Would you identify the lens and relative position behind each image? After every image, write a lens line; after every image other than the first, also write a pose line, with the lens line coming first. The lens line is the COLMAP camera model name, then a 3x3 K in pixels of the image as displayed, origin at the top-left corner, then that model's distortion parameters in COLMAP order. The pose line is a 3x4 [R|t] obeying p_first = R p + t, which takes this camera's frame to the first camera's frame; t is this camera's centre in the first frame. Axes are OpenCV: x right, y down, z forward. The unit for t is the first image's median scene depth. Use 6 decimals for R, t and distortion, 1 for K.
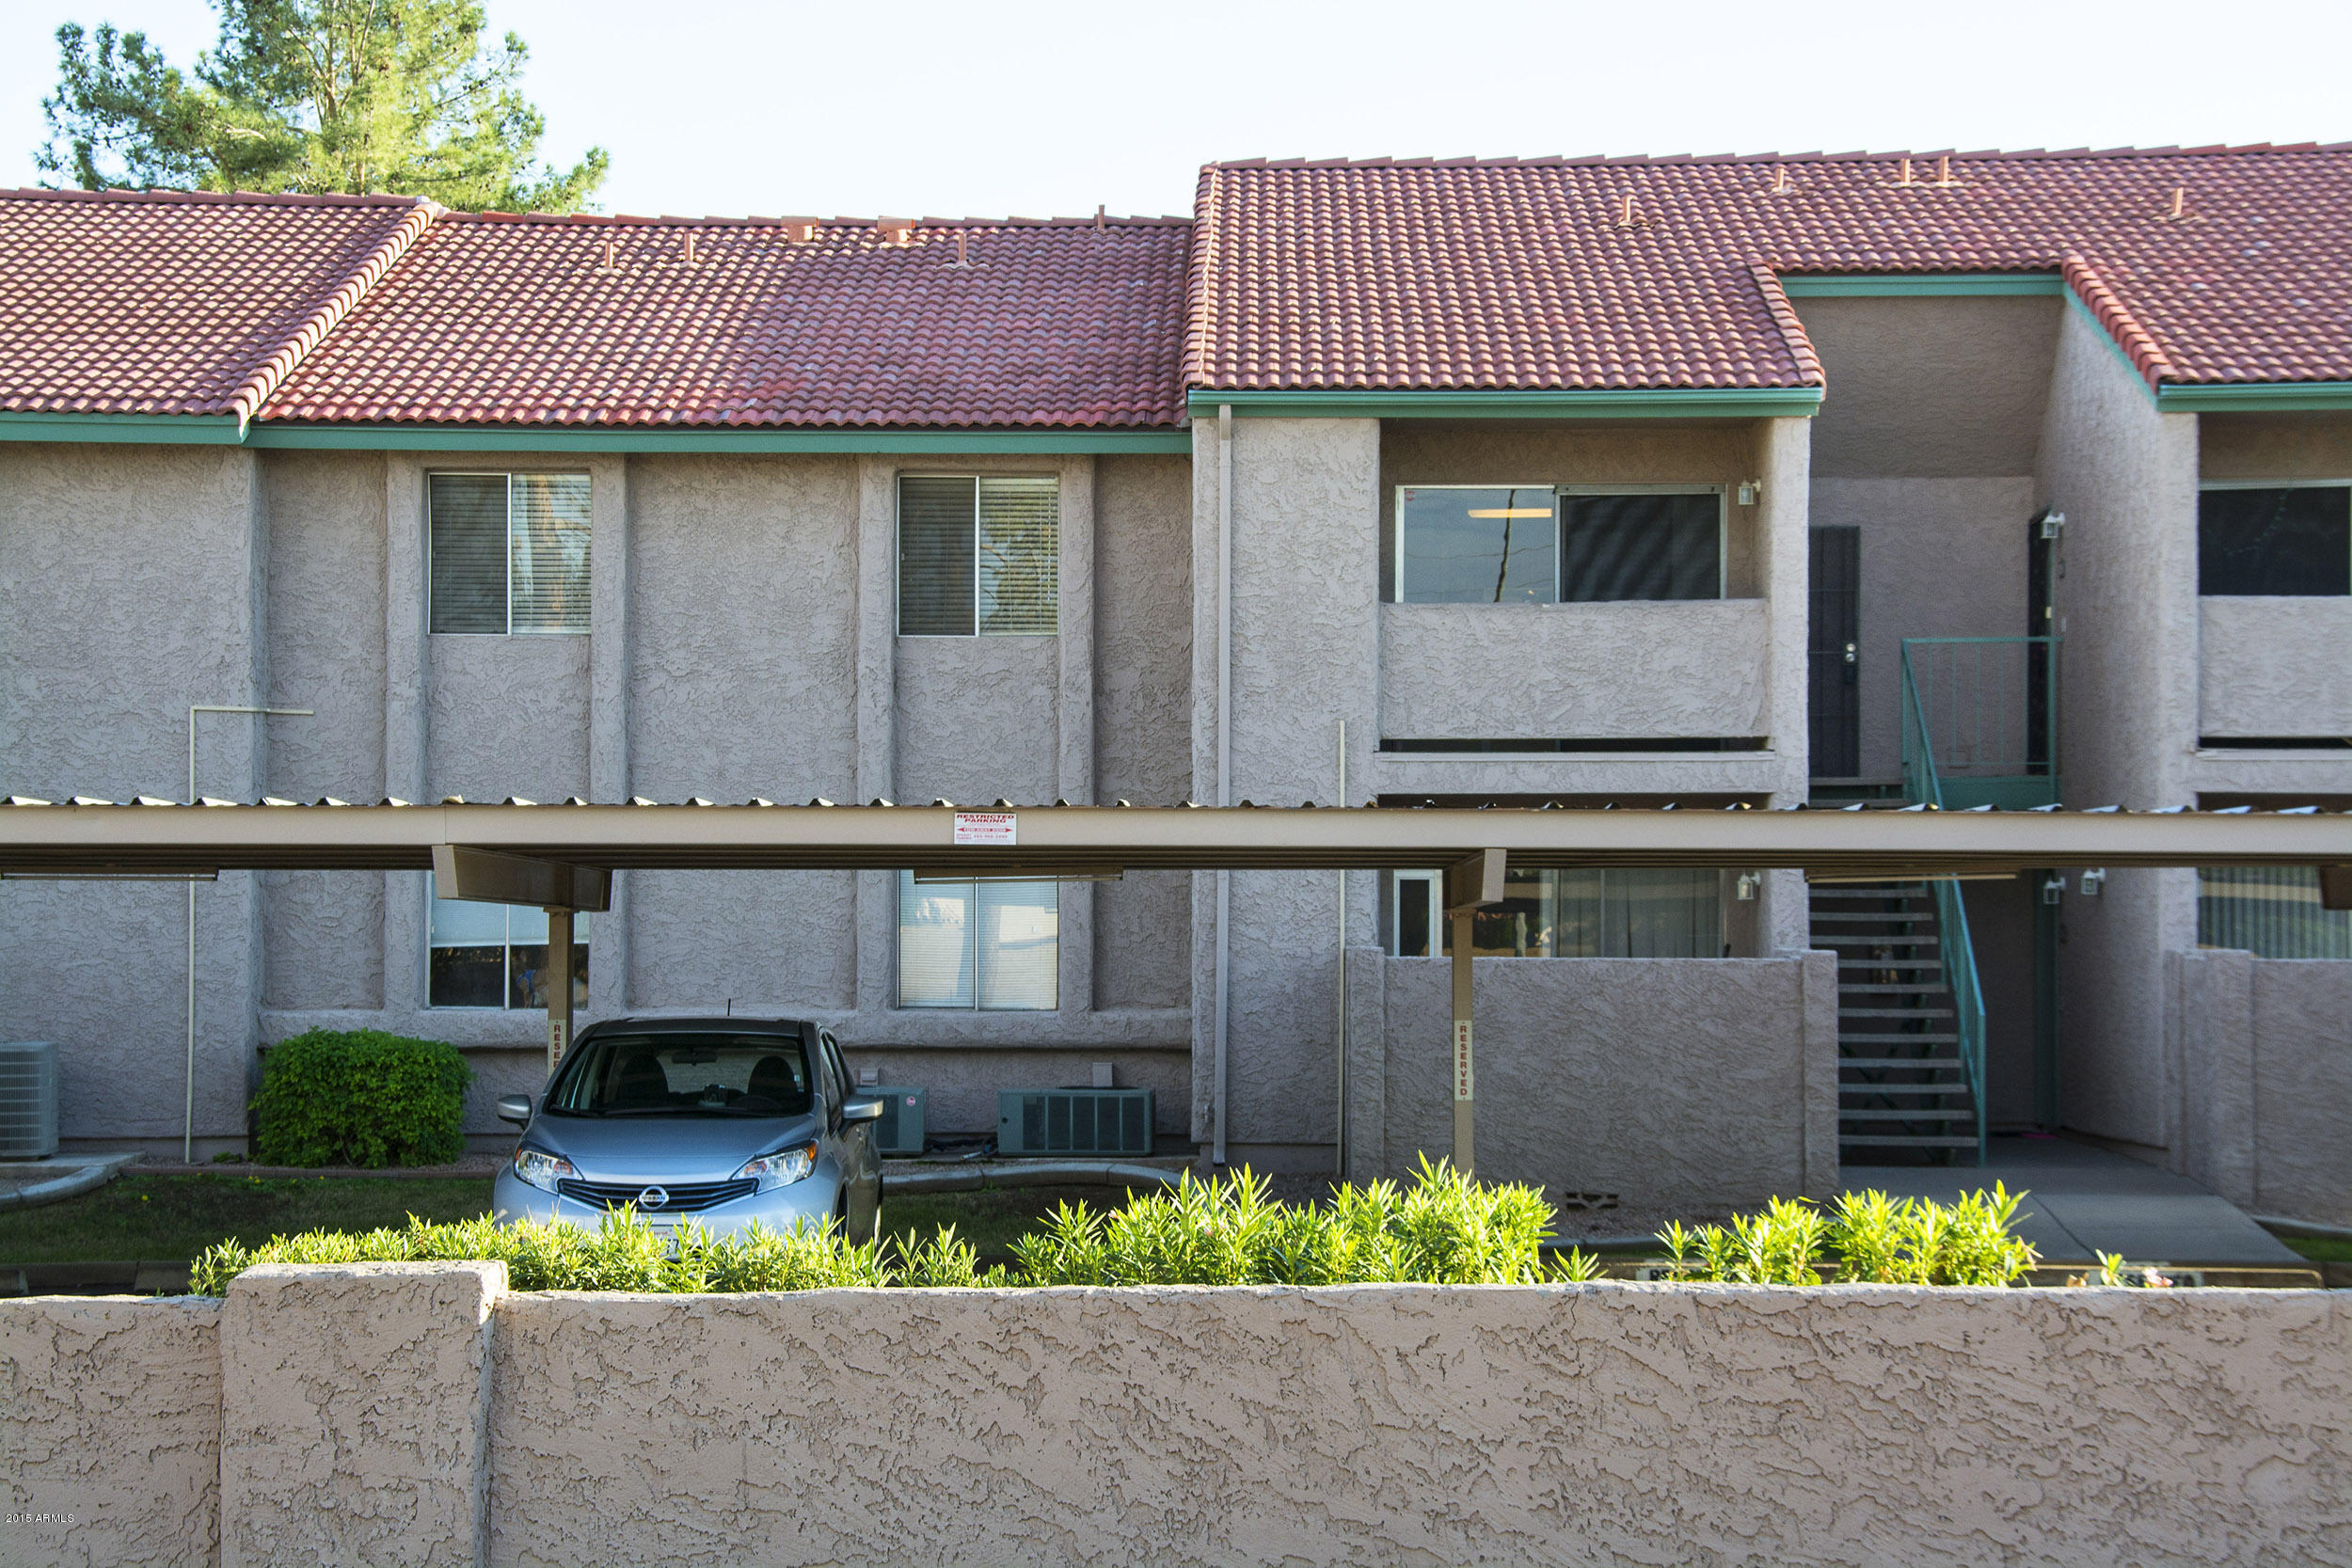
lens RADIAL K [[5318.8, 0, 1175.4], [0, 5318.8, 799.8], [0, 0, 1]] dist [0.402489, 0.000000]
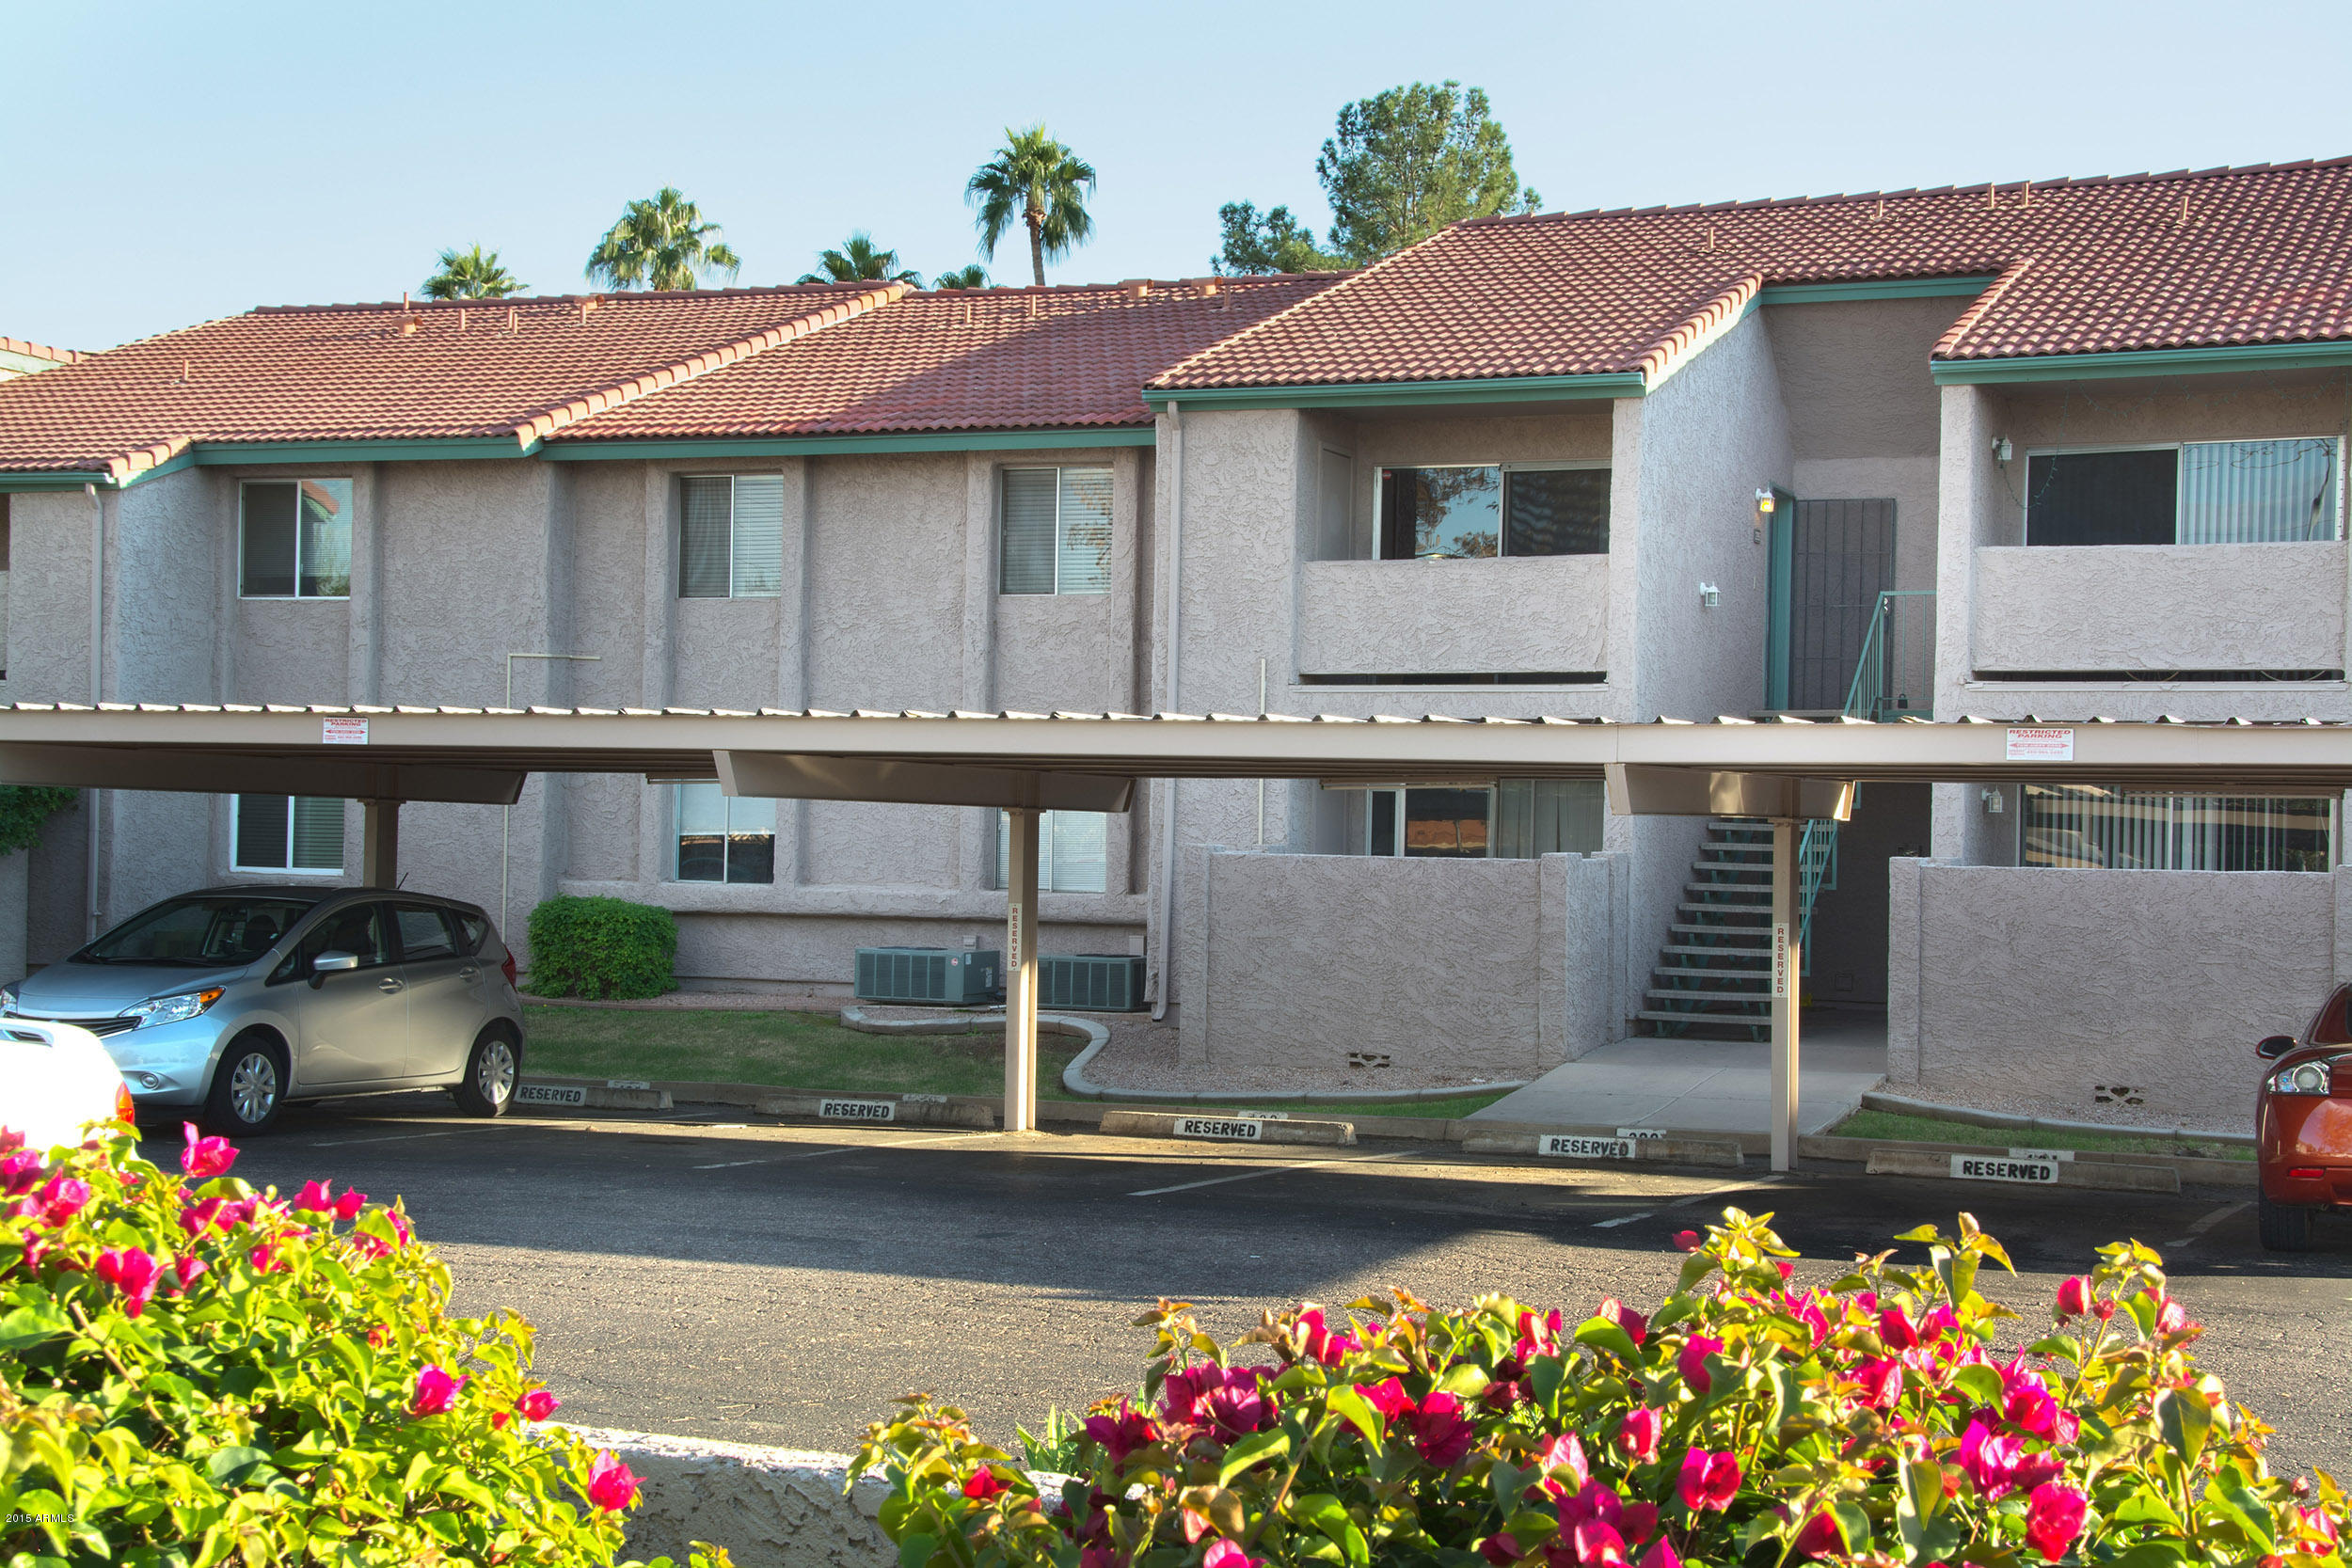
lens RADIAL K [[3602.0, 0, 1175.8], [0, 3602.0, 789.2], [0, 0, 1]] dist [0.081319, 0.000000]
pose [[0.926763, 0.009303, -0.375530, 0.312219], [-0.005860, 0.999930, 0.010310, 0.006343], [0.375600, -0.007354, 0.926753, 0.223812]]
